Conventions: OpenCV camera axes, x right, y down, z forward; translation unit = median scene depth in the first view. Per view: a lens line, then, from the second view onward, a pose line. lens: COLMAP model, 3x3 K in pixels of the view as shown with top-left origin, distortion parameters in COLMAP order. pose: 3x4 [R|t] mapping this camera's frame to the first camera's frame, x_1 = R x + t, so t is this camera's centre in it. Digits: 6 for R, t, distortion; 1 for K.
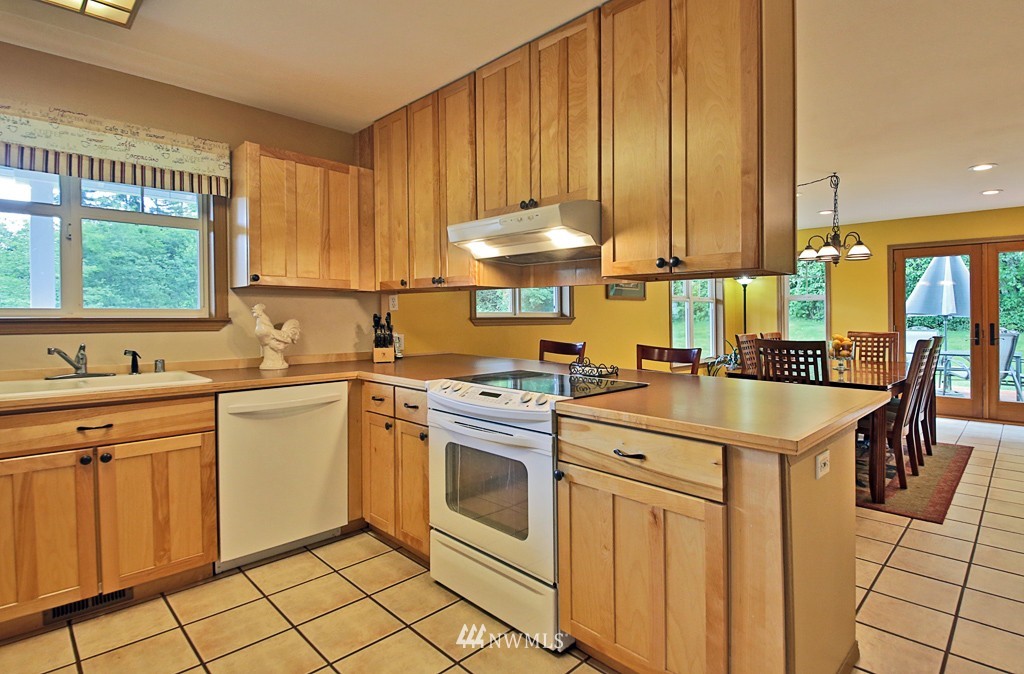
lens RADIAL K [[499.6, 0, 521.6], [0, 499.6, 318.6], [0, 0, 1]] dist [-0.005882, -0.012851]
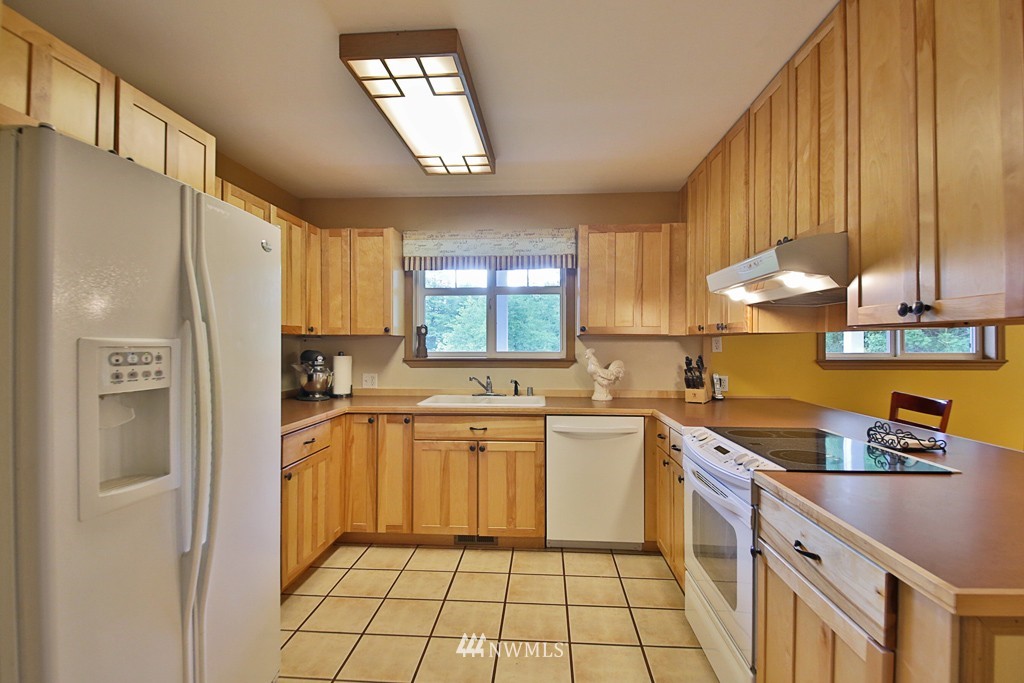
lens RADIAL K [[467.8, 0, 509.5], [0, 467.8, 338.9], [0, 0, 1]] dist [0.000185, -0.001721]
pose [[0.641948, -0.011794, -0.766657, 0.322232], [-0.001980, 0.999853, -0.017039, -0.040411], [0.766746, 0.012456, 0.641830, 0.081397]]
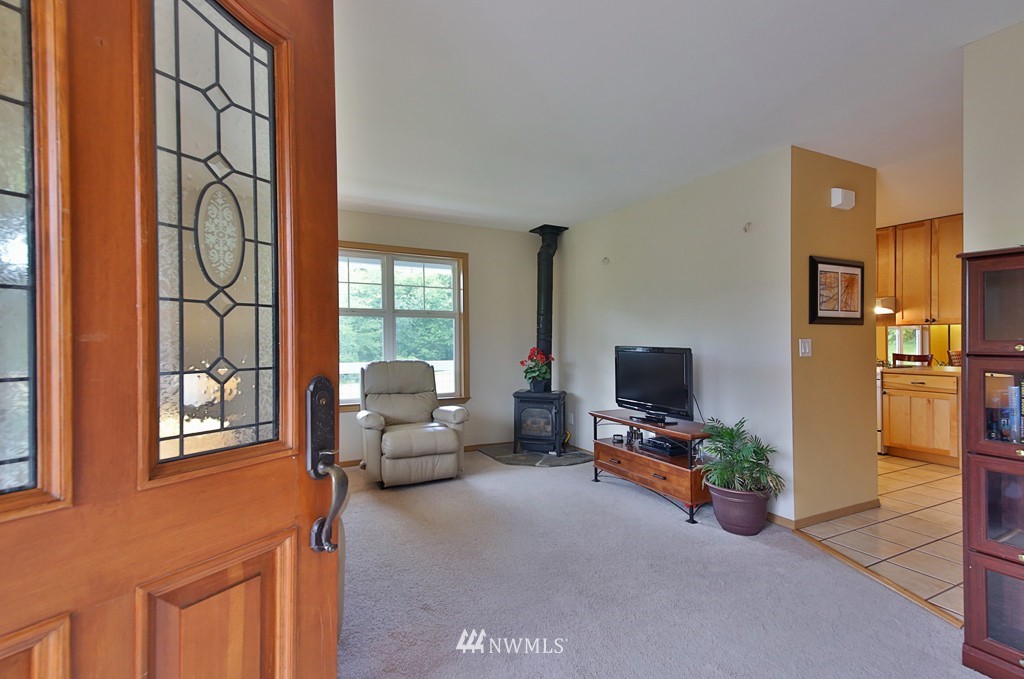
lens RADIAL K [[467.8, 0, 504.2], [0, 467.8, 347.9], [0, 0, 1]] dist [0.000185, -0.001721]
pose [[0.945745, 0.002036, -0.324905, -0.847966], [-0.001627, 0.999998, 0.001530, 0.034125], [0.324907, -0.000918, 0.945745, -1.729479]]
